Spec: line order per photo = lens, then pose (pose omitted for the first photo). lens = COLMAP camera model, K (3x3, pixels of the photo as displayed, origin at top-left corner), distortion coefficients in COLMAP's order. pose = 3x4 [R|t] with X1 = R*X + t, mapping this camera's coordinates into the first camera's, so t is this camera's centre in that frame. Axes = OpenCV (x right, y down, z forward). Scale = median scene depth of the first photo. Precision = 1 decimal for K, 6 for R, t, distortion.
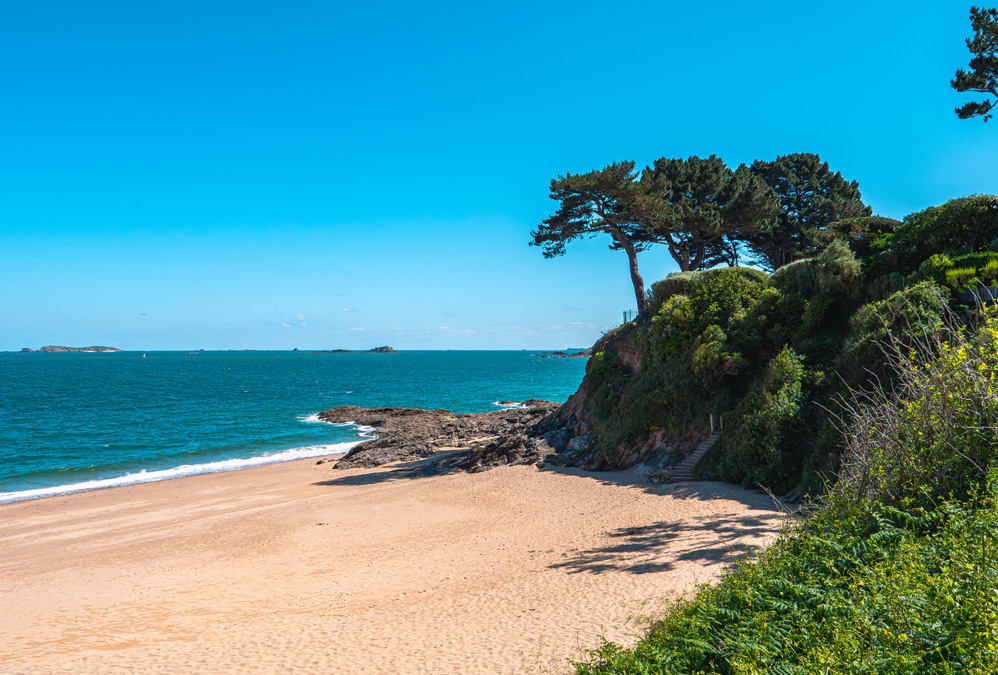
lens RADIAL K [[784.5, 0, 499.1], [0, 784.5, 252.8], [0, 0, 1]] dist [0.003174, 0.008783]
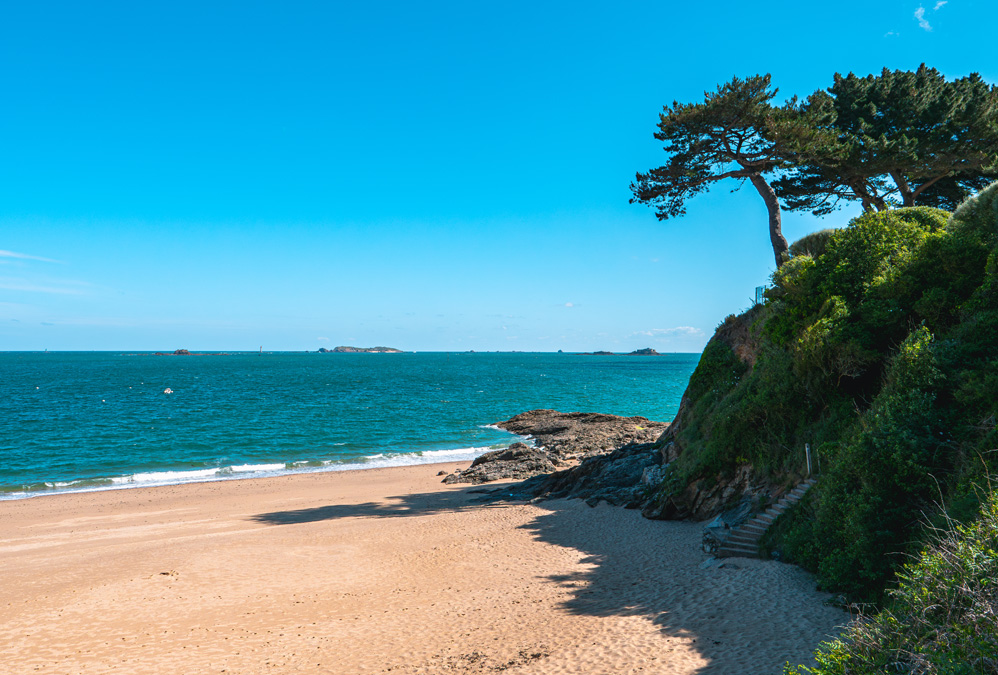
lens RADIAL K [[784.5, 0, 499.1], [0, 784.5, 252.8], [0, 0, 1]] dist [0.003174, 0.008783]
pose [[0.937493, -0.037733, -0.345951, 0.182405], [0.036275, 0.999285, -0.010692, 0.041859], [0.346107, -0.002525, 0.938192, 0.254261]]
